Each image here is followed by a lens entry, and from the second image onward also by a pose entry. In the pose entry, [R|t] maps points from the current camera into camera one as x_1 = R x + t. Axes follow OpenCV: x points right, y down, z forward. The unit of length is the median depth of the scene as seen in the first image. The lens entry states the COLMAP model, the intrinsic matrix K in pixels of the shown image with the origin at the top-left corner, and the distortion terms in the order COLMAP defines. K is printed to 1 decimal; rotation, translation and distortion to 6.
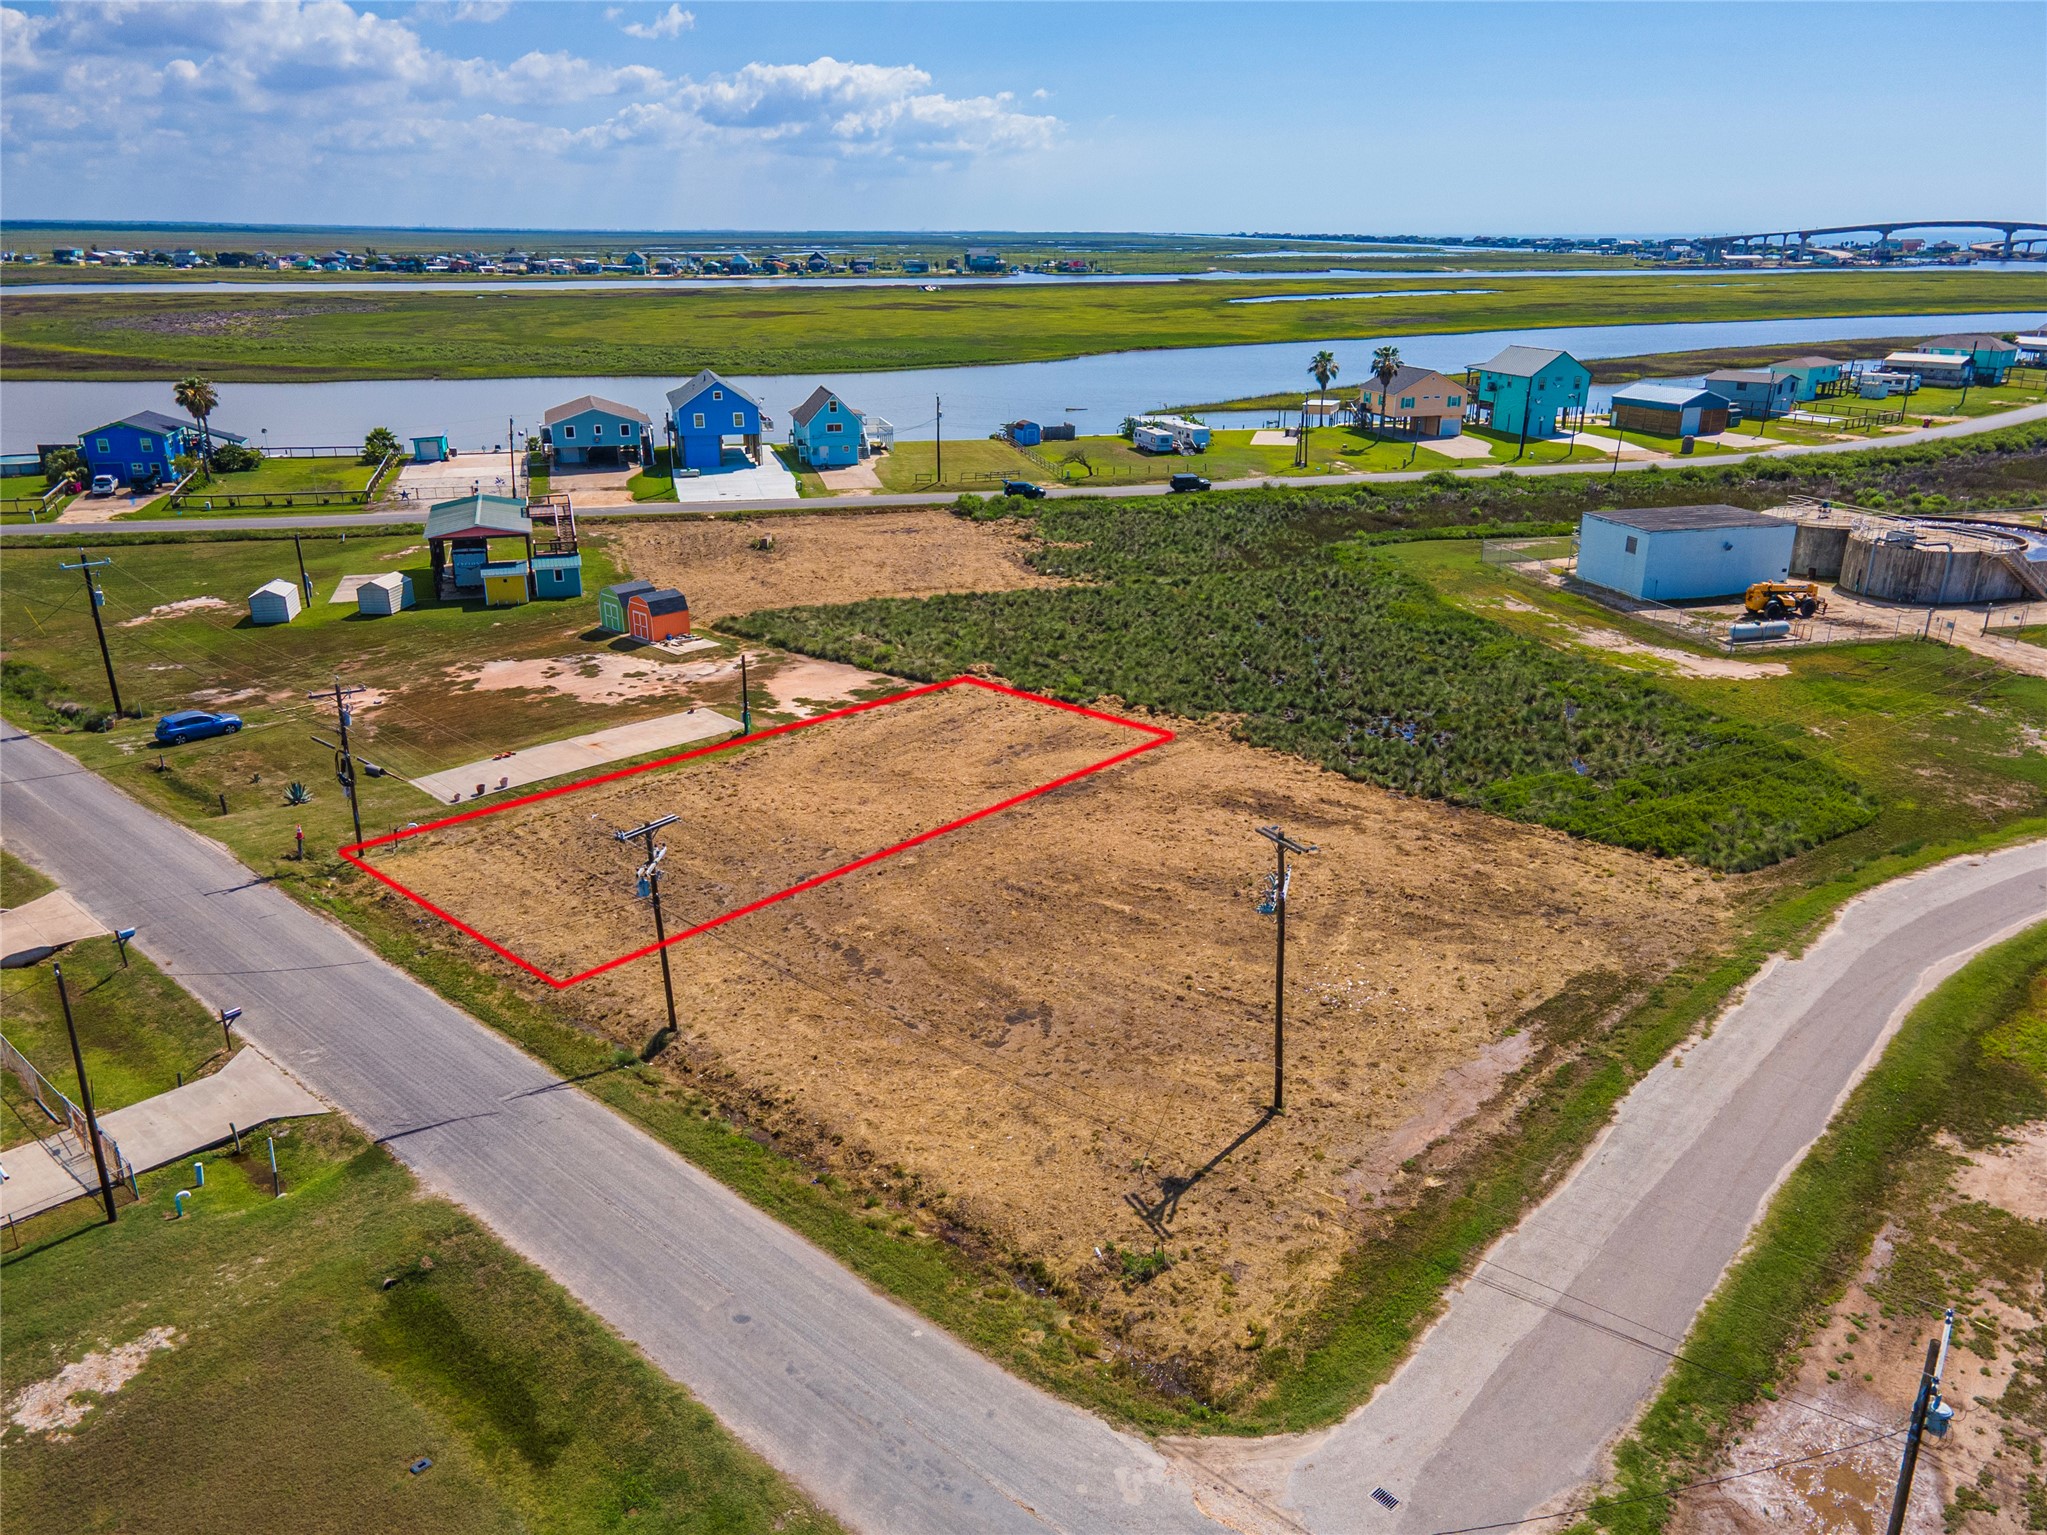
lens RADIAL K [[1506.6, 0, 1023.5], [0, 1506.6, 767.5], [0, 0, 1]] dist [0.028460, 0.038069]
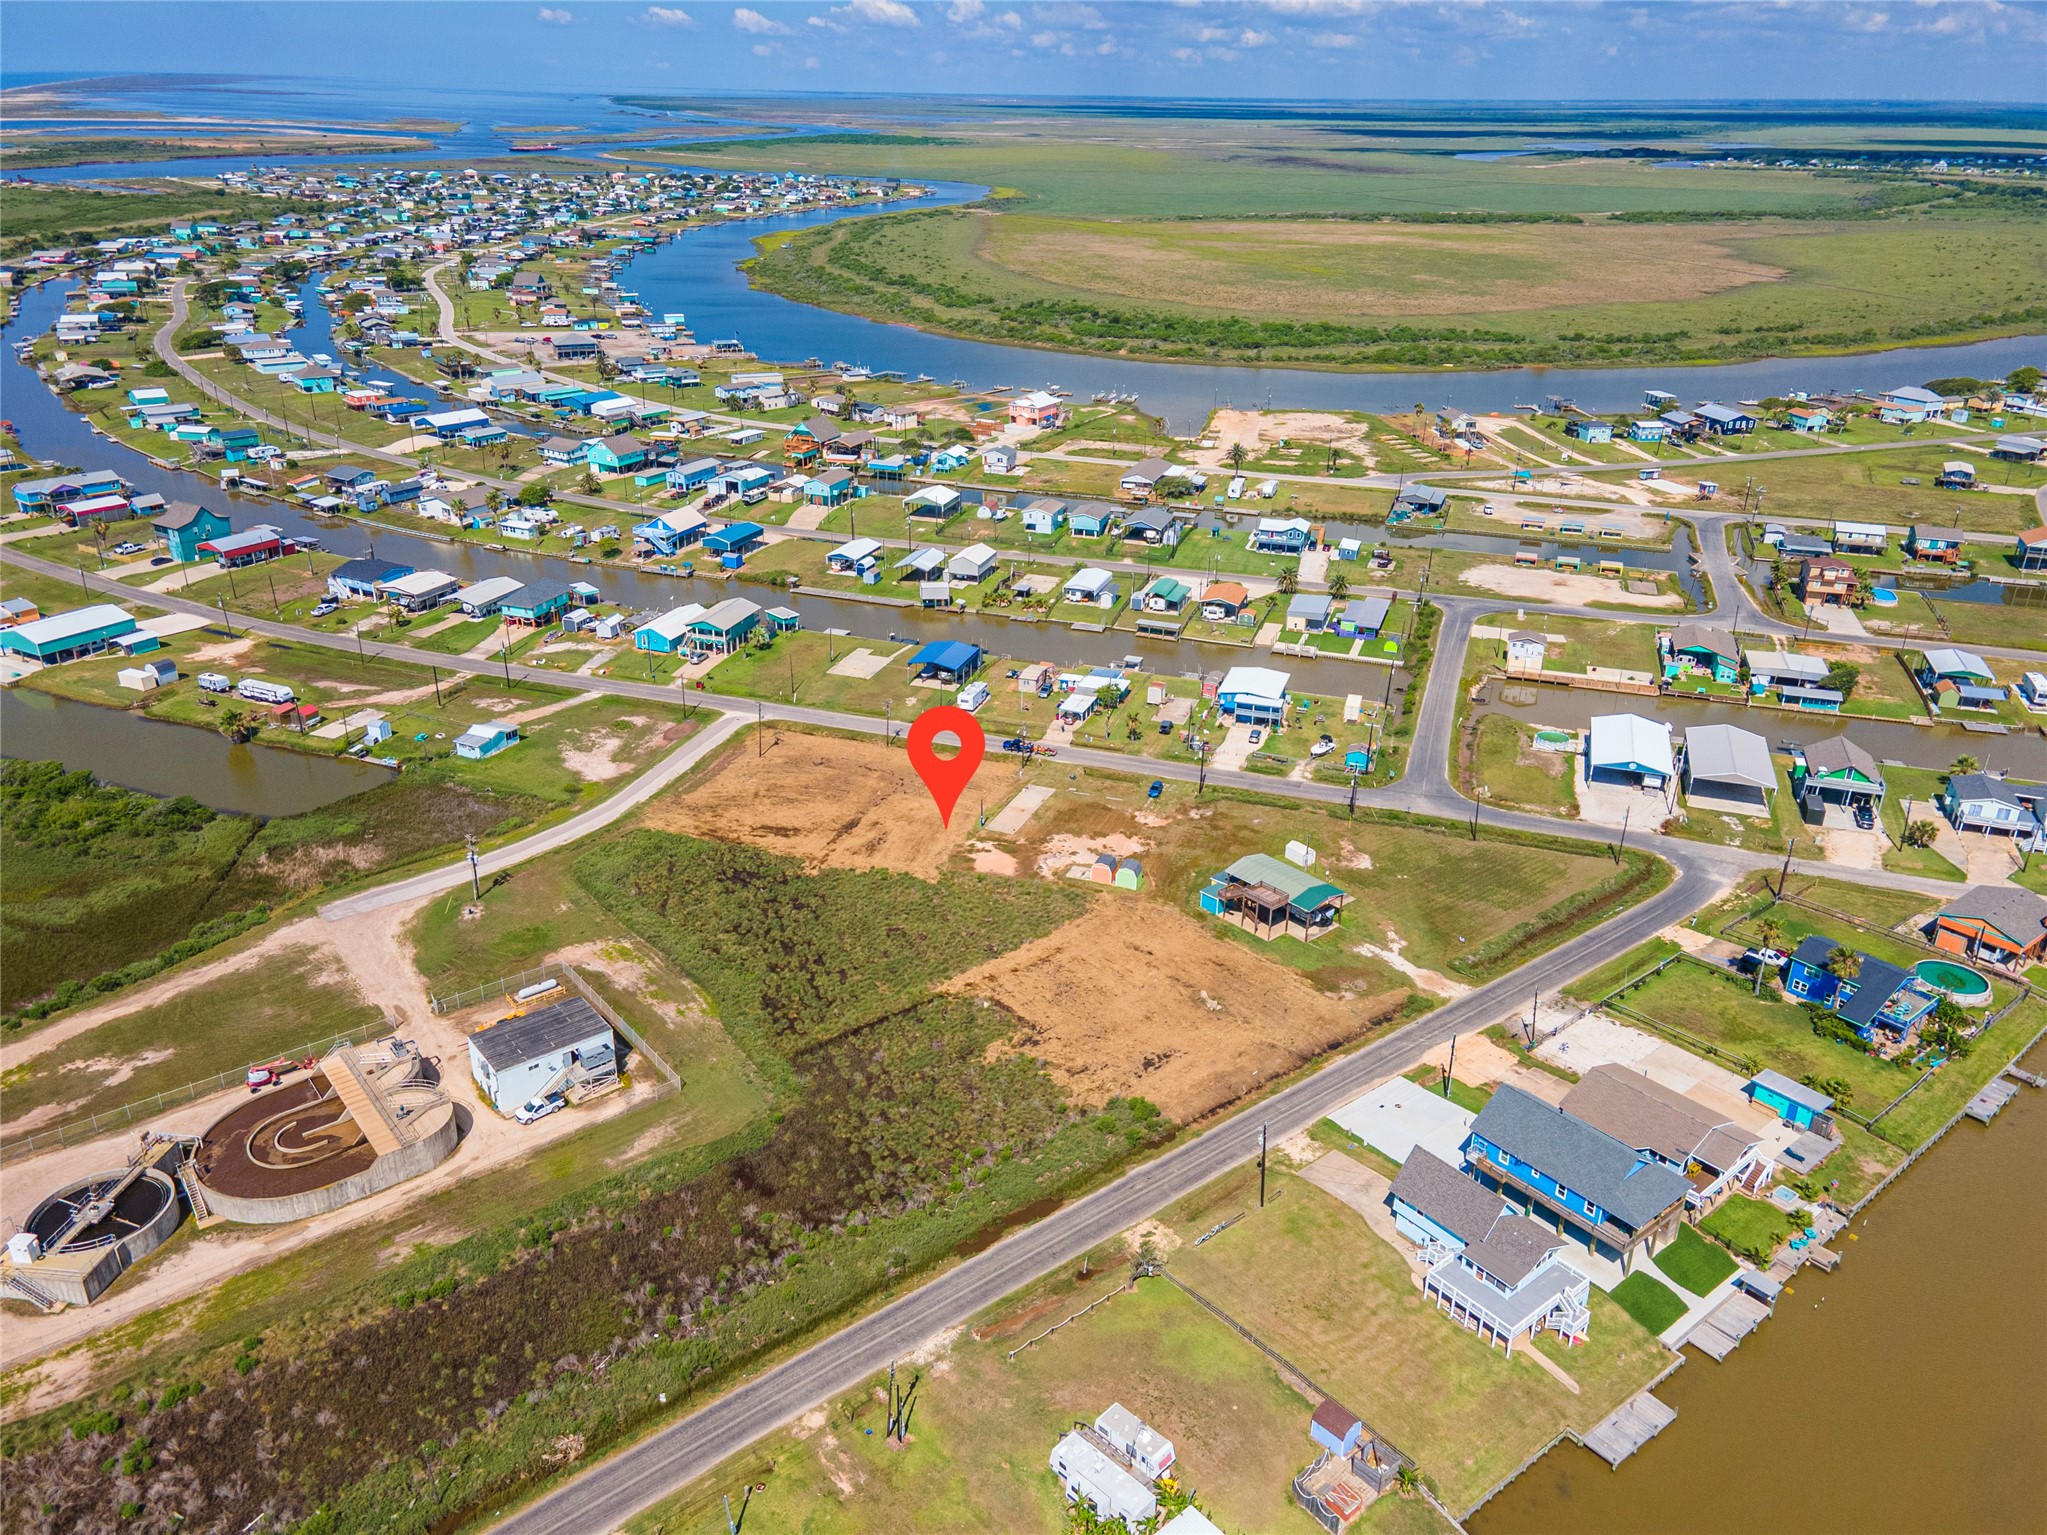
lens RADIAL K [[1506.6, 0, 1023.5], [0, 1506.6, 767.5], [0, 0, 1]] dist [0.028460, 0.038069]
pose [[-0.915012, 0.153907, -0.372916, 0.793326], [-0.150241, 0.727877, 0.669046, -2.068969], [0.374408, 0.668212, -0.642893, 2.922073]]
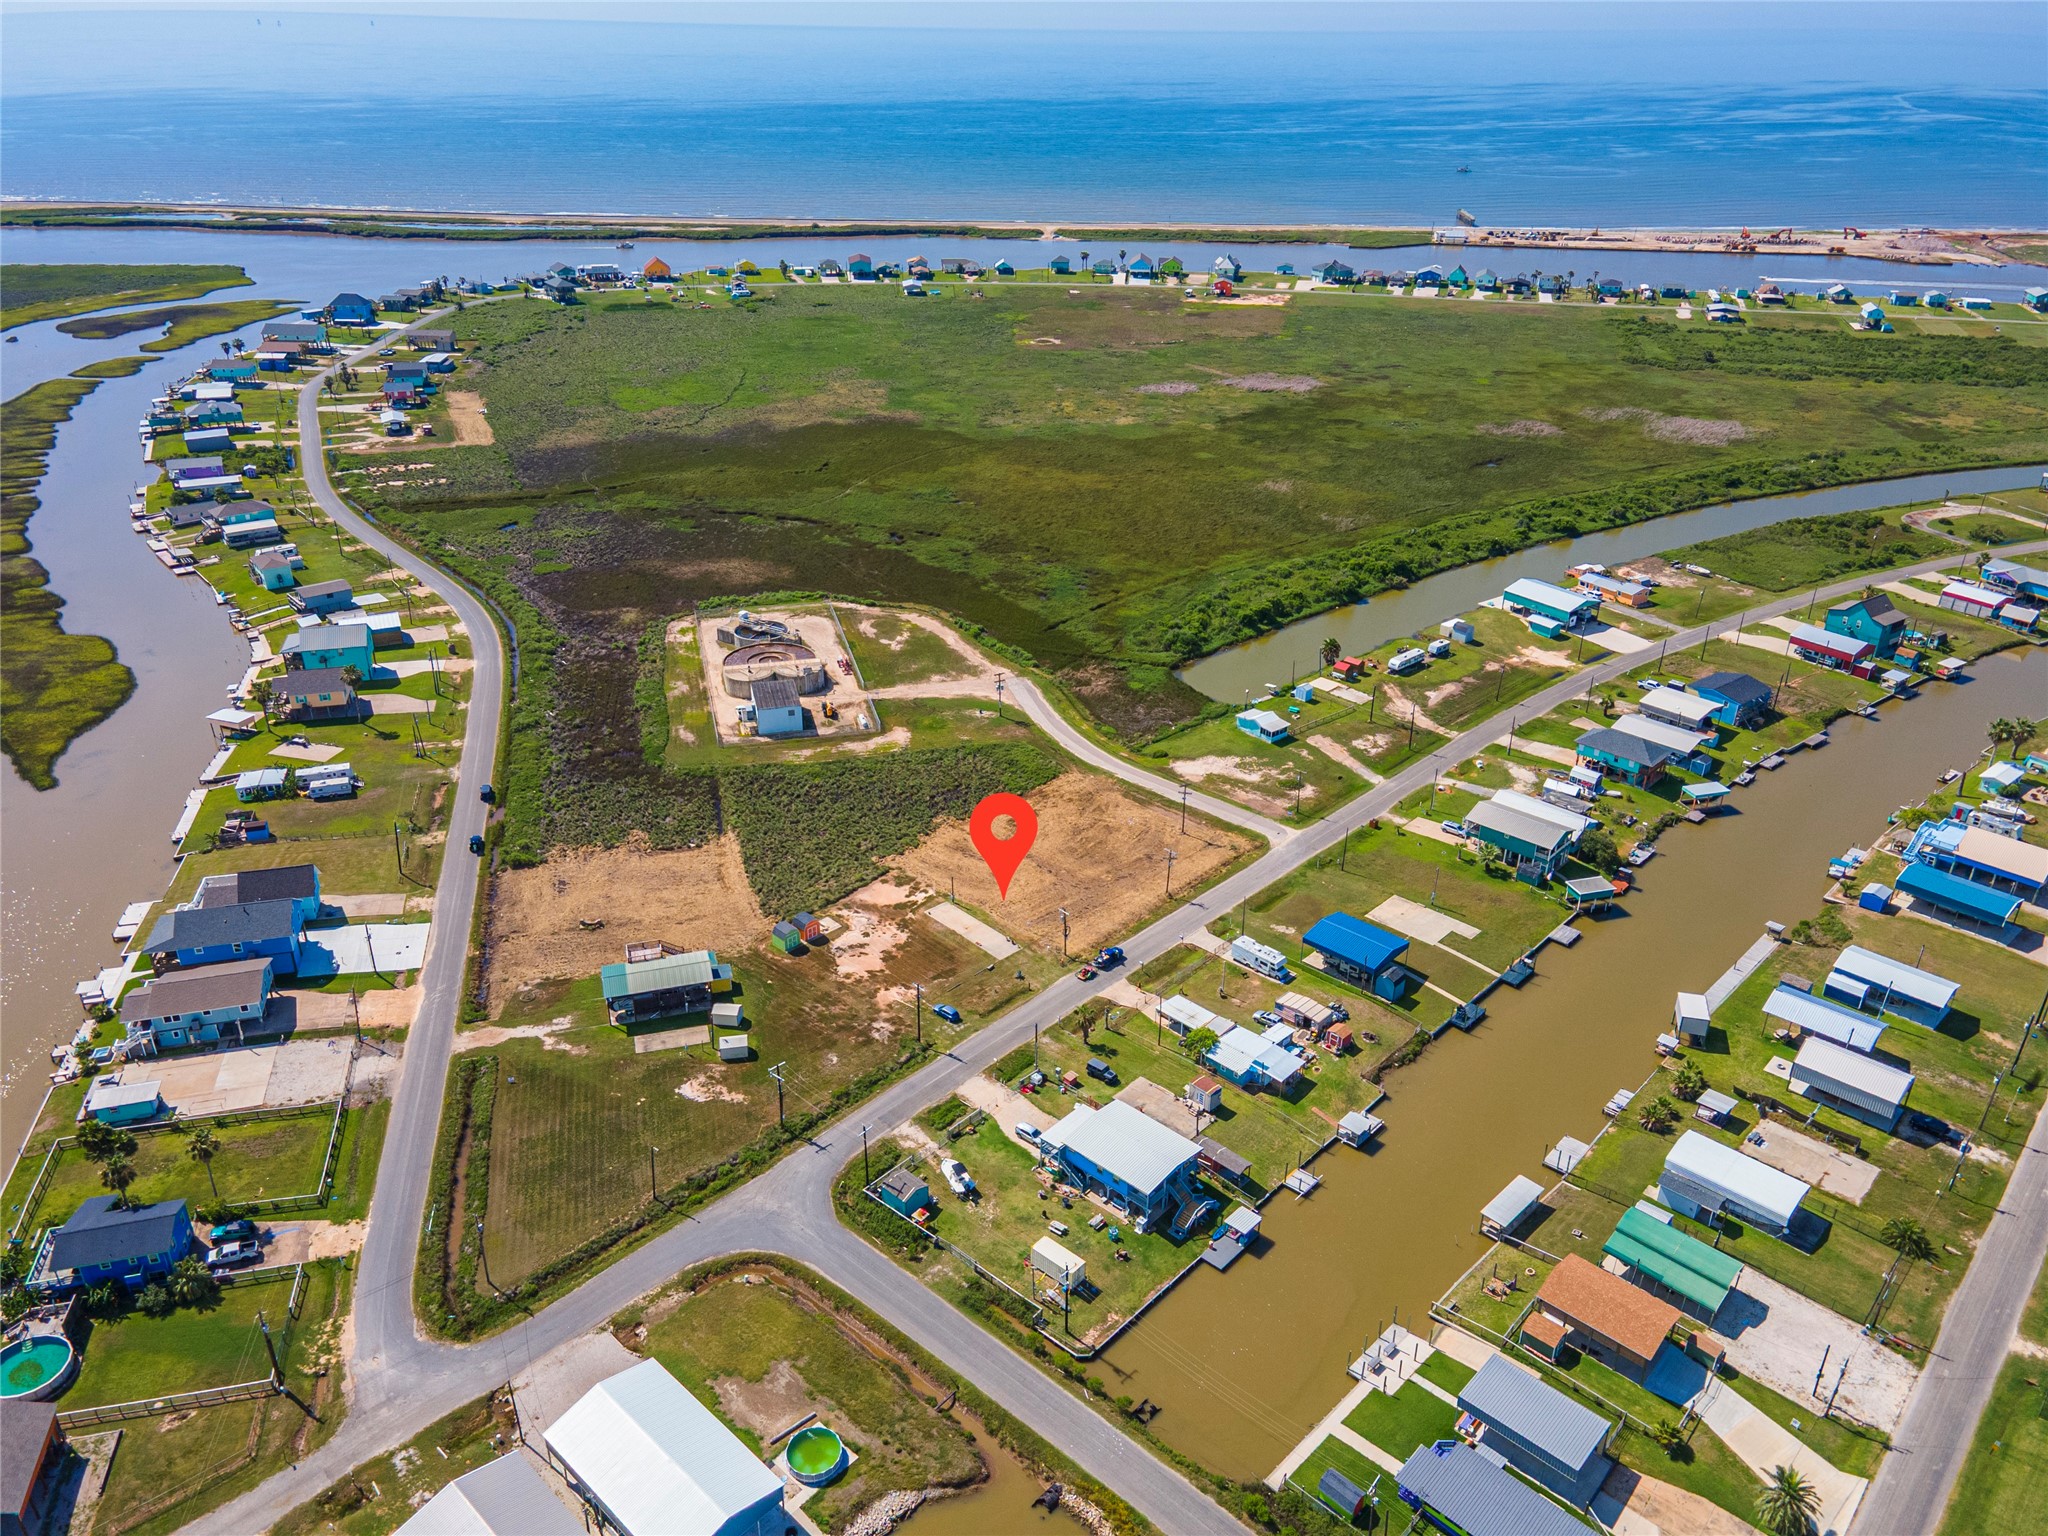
lens RADIAL K [[1507.3, 0, 1024.0], [0, 1507.3, 768.0], [0, 0, 1]] dist [0.028460, 0.038069]
pose [[0.005647, -0.444766, 0.895629, -2.793181], [0.324053, 0.848125, 0.419133, -1.475956], [-0.946022, 0.287865, 0.148917, 0.432807]]
